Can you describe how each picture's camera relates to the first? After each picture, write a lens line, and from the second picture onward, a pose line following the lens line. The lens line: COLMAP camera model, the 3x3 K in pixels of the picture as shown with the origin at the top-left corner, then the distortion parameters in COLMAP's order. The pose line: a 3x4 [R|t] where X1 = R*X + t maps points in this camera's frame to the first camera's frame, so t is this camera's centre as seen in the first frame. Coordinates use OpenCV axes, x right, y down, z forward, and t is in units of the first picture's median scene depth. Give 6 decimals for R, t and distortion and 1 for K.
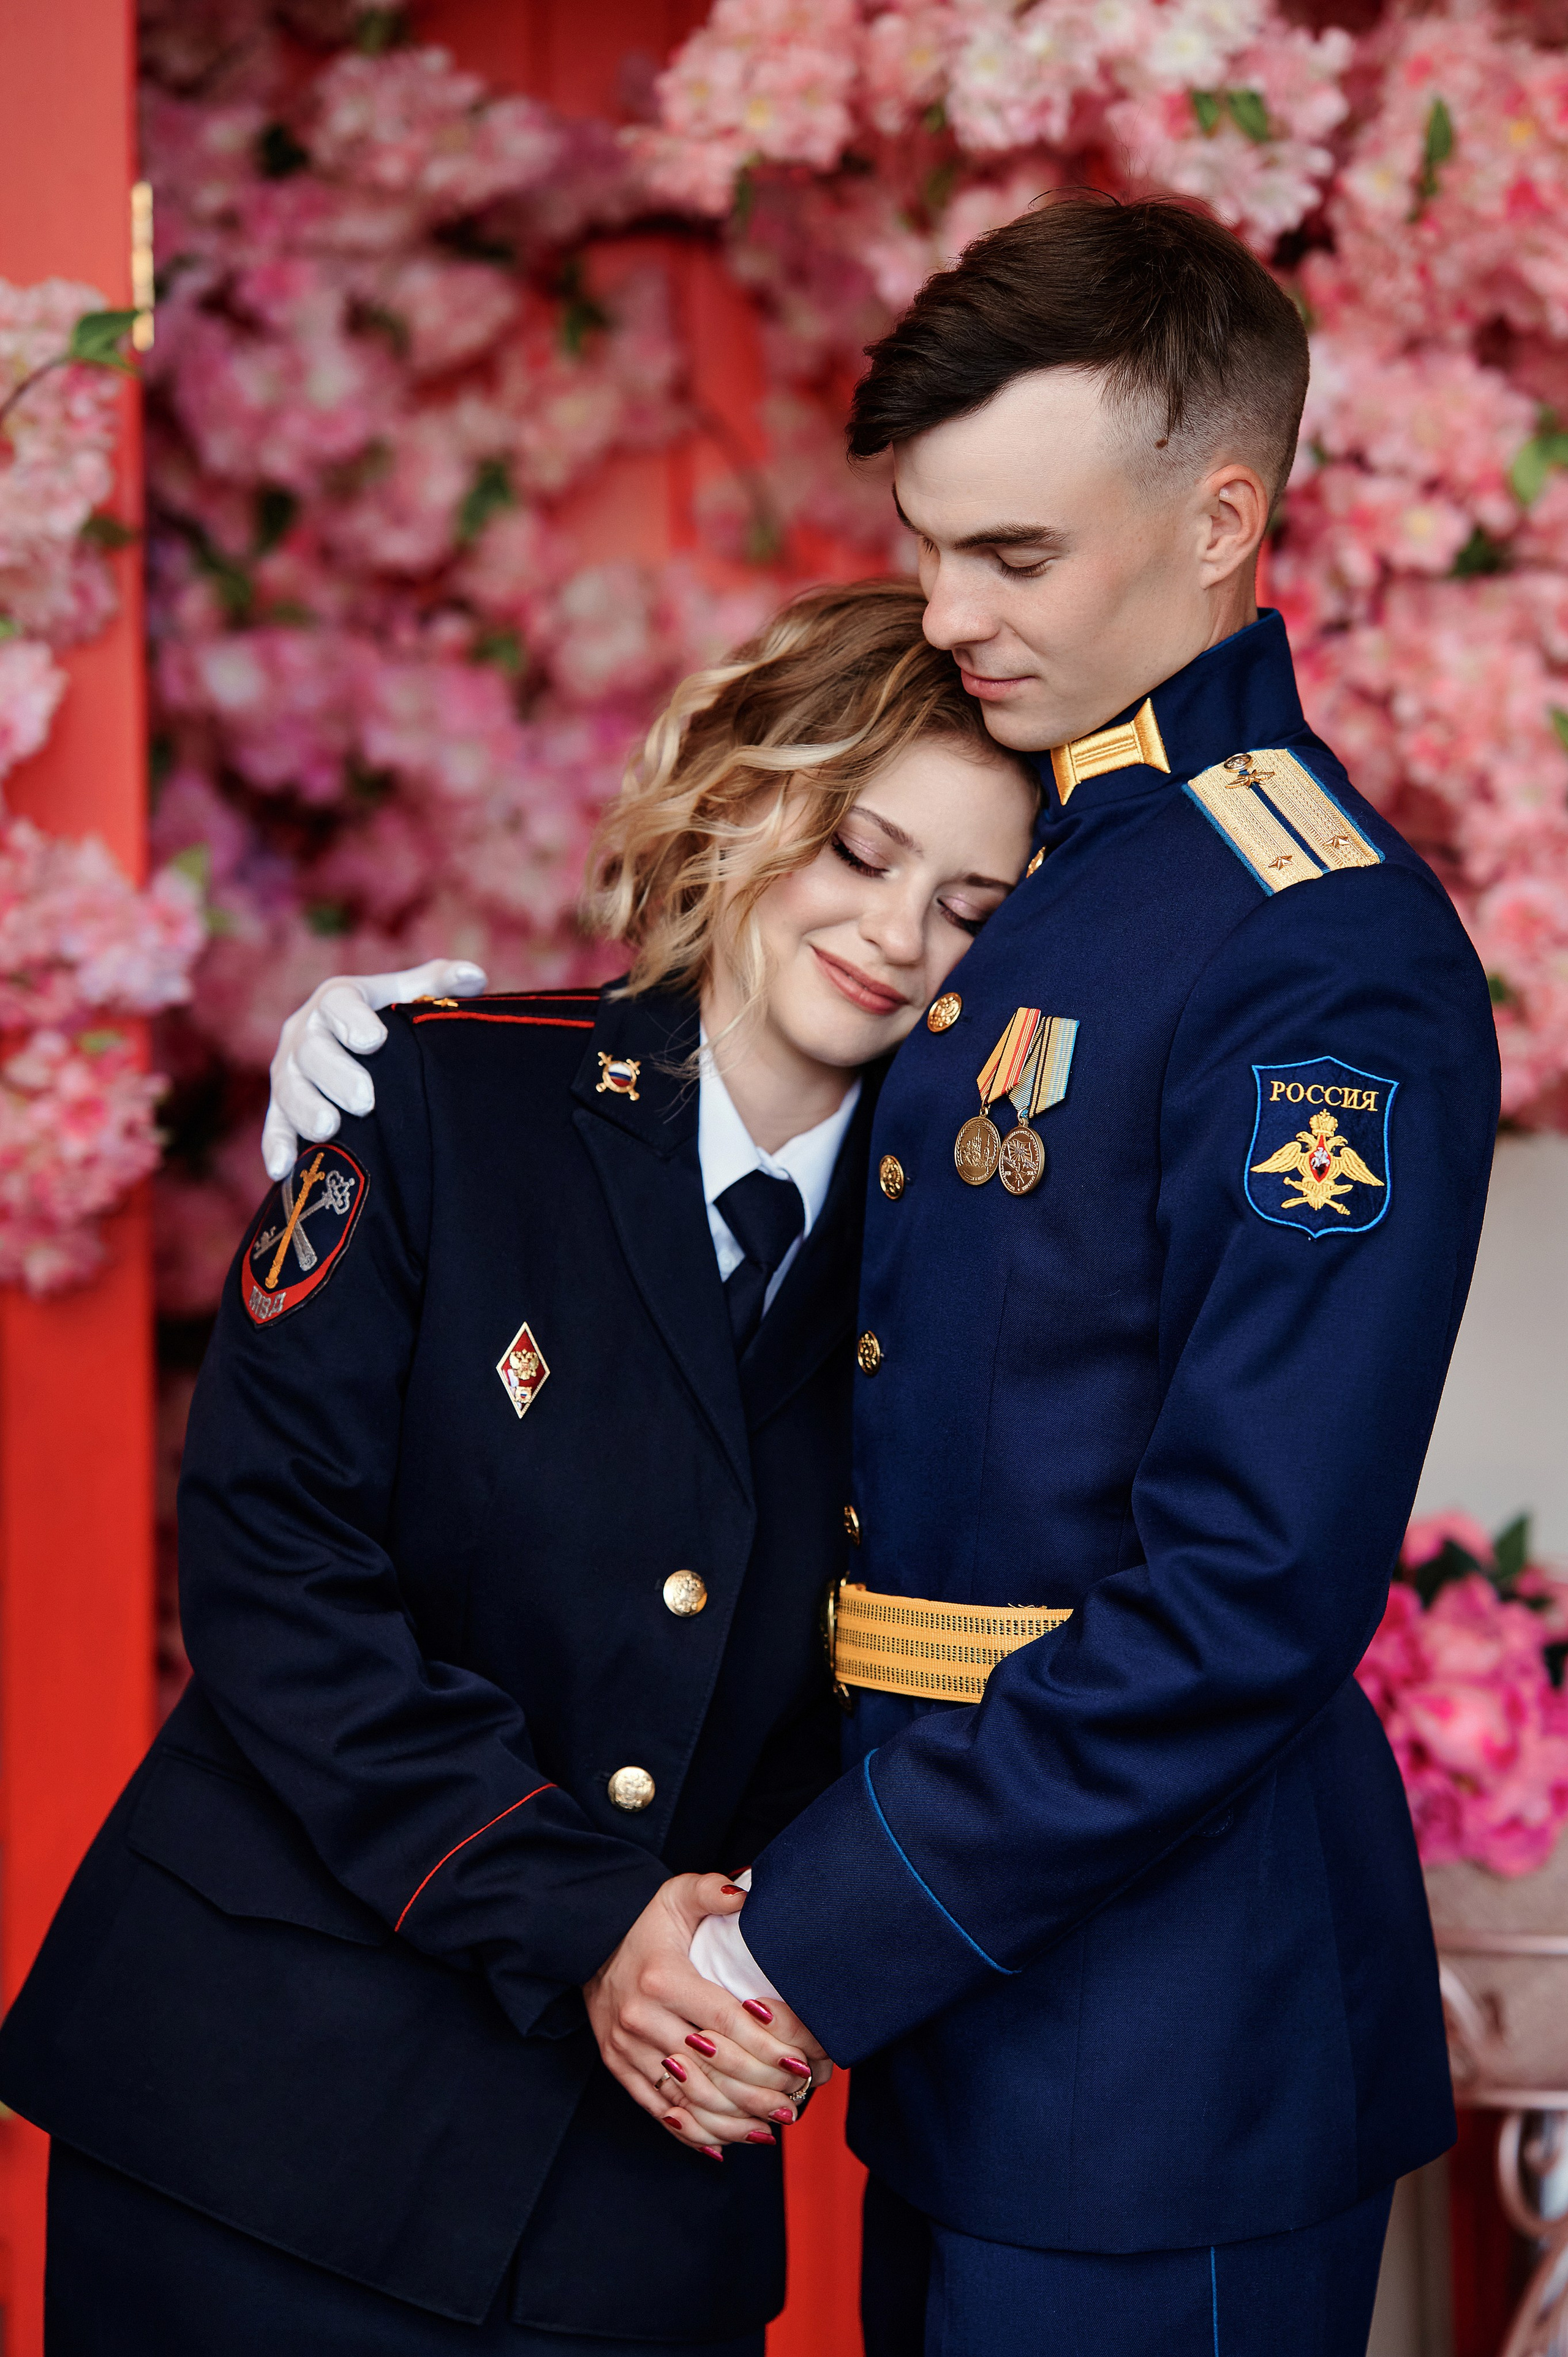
lens RADIAL K [[5665.2, 0, 789.5], [0, 5665.2, 1217.1], [0, 0, 1]] dist [0.050172, -0.243652]
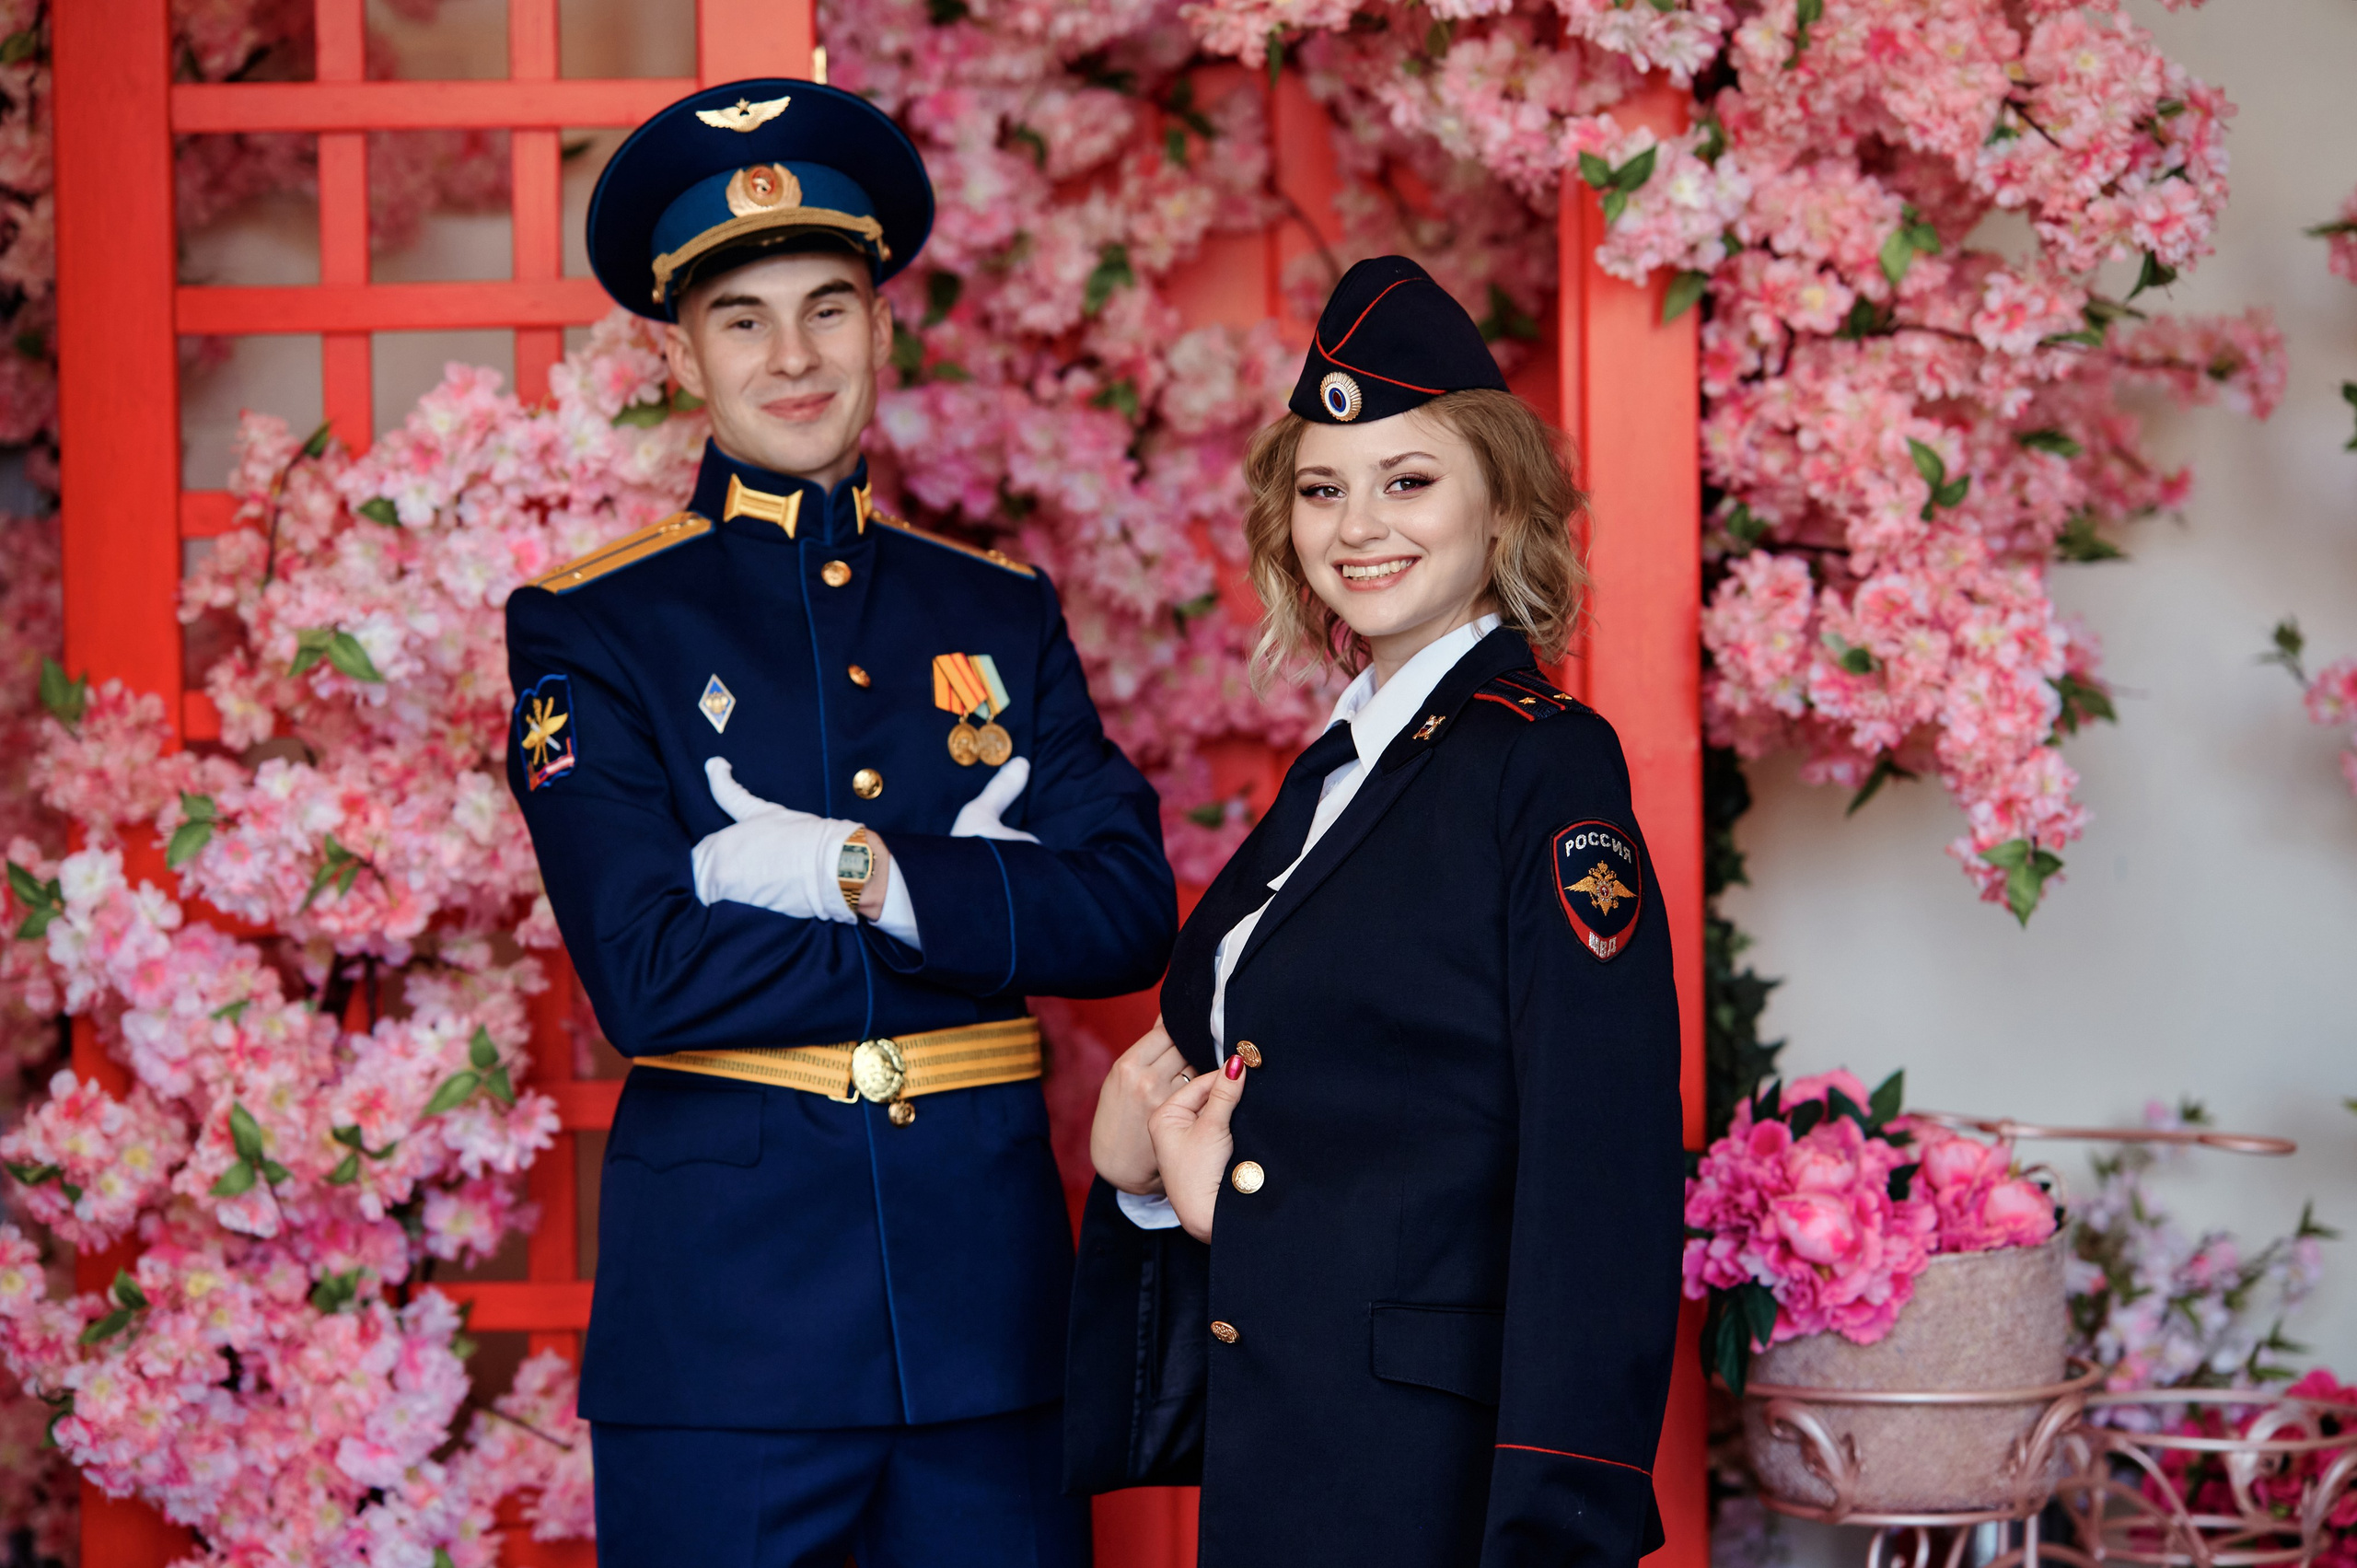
lens RADIAL K [[5471.5, 0, 1178.5], [0, 5471.5, 784.0], [0, 0, 1]] dist [0.033501, 0.136632]
pose [[0.997303, -0.005521, -0.073183, 0.058264], [0.004014, 0.999777, -0.020735, 0.012539], [0.073281, 0.020385, 0.997103, -0.238902]]
